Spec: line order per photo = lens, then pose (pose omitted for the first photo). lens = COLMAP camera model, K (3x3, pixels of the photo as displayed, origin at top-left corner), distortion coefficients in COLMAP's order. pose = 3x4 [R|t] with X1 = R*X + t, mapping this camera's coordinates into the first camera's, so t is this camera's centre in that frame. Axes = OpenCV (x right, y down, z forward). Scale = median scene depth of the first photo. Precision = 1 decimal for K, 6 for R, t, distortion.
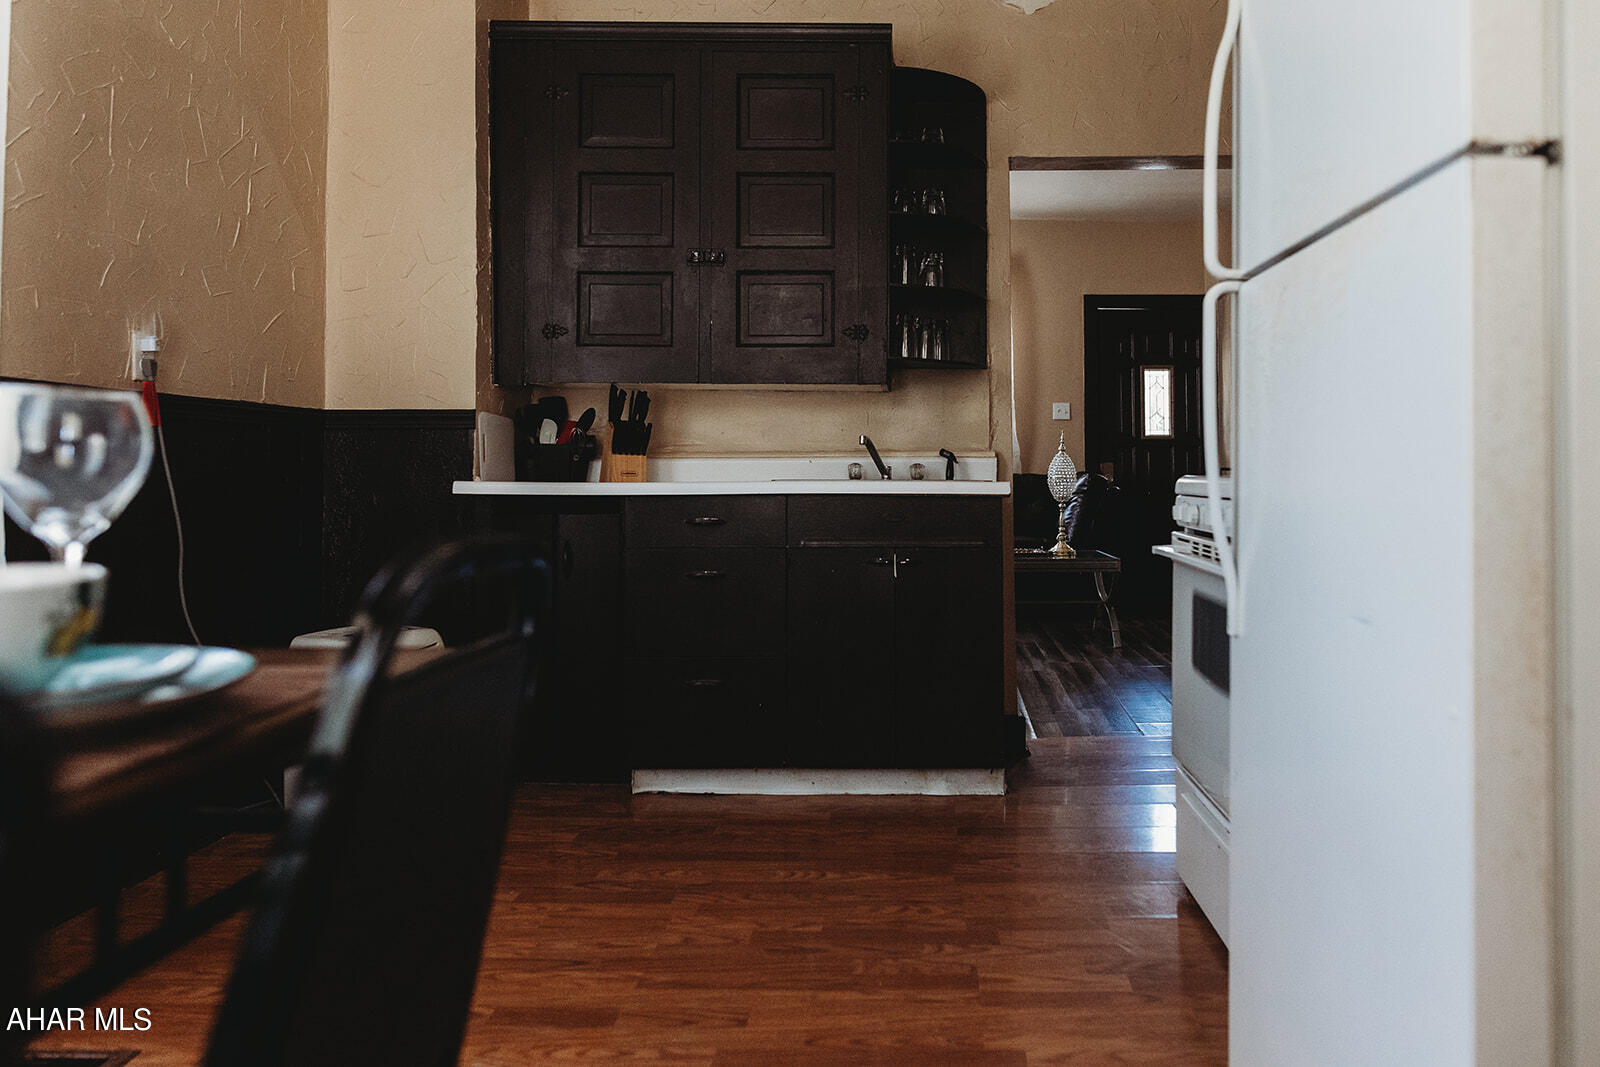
lens RADIAL K [[1114.1, 0, 851.2], [0, 1114.1, 491.9], [0, 0, 1]] dist [-0.023469, -0.002826]
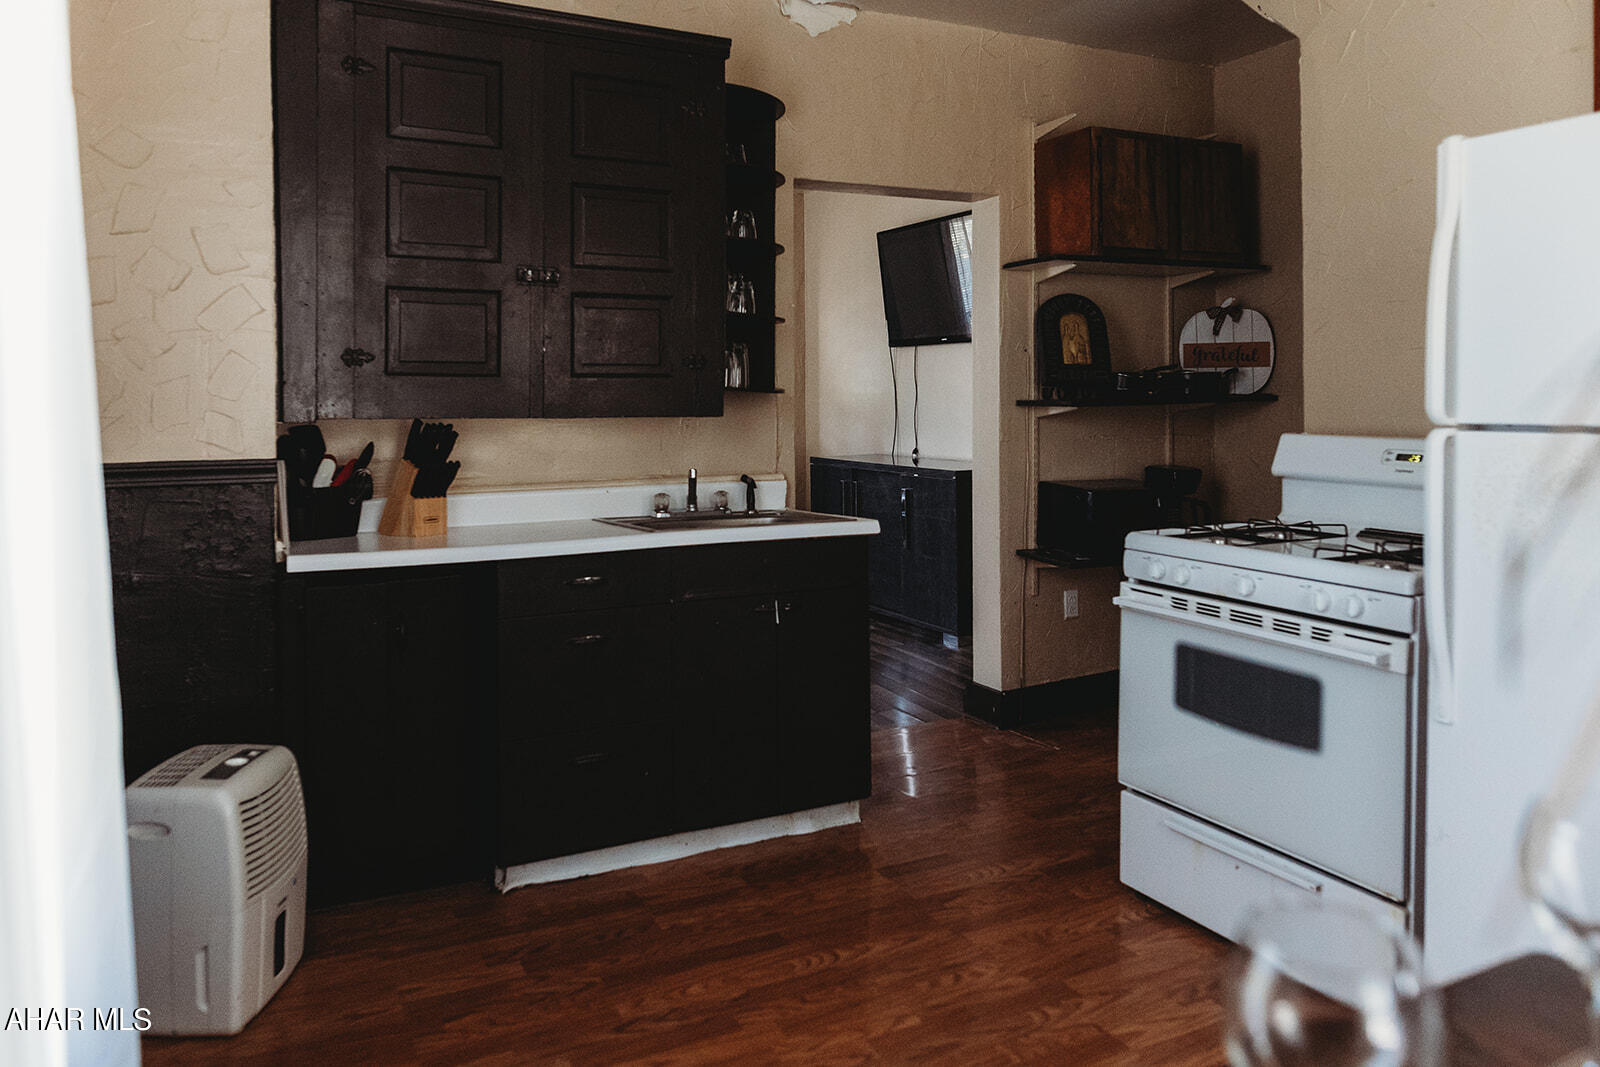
lens RADIAL K [[1114.1, 0, 826.6], [0, 1114.1, 484.8], [0, 0, 1]] dist [-0.023469, -0.002826]
pose [[0.893712, -0.033088, 0.447419, -0.327754], [0.015712, 0.998973, 0.042493, -0.079508], [-0.448366, -0.030947, 0.893314, 0.103342]]
